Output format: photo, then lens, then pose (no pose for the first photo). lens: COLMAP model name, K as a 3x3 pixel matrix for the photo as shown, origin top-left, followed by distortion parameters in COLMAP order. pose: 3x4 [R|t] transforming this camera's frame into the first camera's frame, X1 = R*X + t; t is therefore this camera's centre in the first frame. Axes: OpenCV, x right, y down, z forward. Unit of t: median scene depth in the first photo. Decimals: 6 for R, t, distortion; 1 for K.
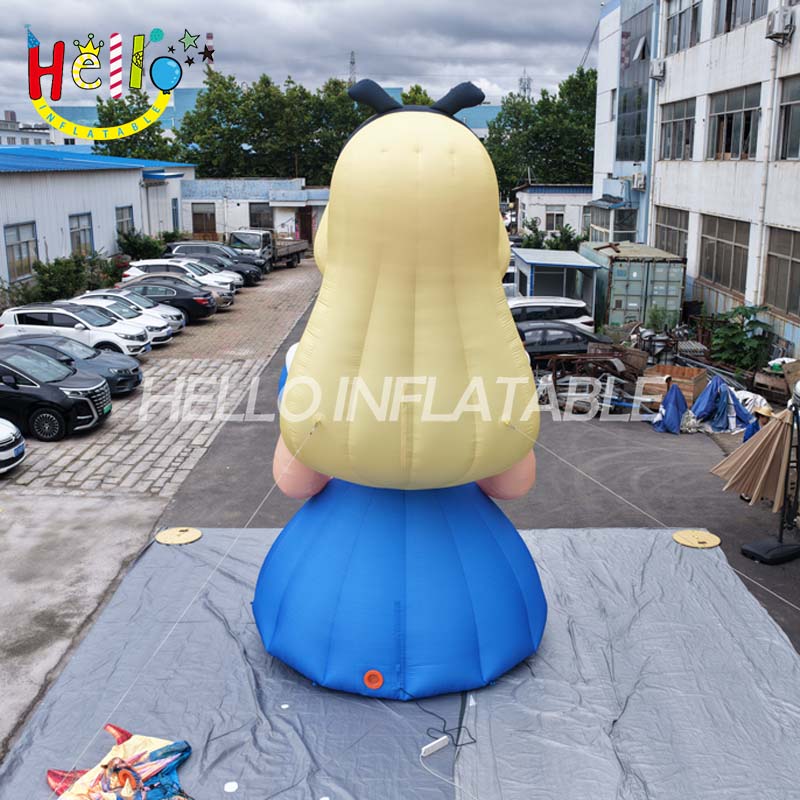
lens RADIAL K [[997.6, 0, 400.9], [0, 997.6, 389.2], [0, 0, 1]] dist [-0.005834, 0.013620]
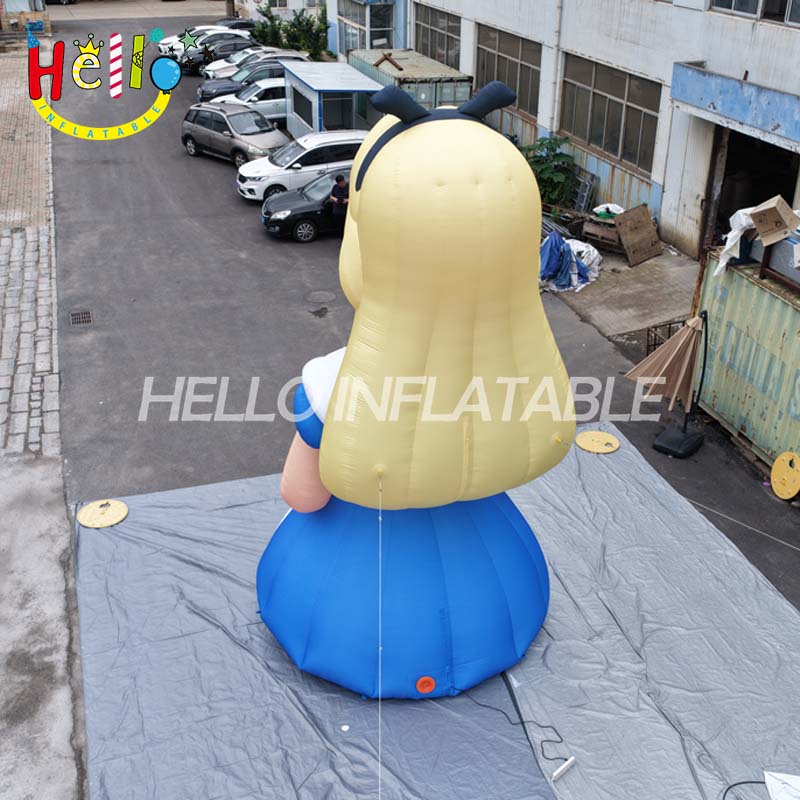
lens RADIAL K [[997.6, 0, 400.9], [0, 997.6, 389.2], [0, 0, 1]] dist [-0.005834, 0.013620]
pose [[0.950263, -0.137847, 0.279283, -0.181009], [0.065863, 0.965382, 0.252386, -0.160144], [-0.304406, -0.221439, 0.926446, 0.077011]]
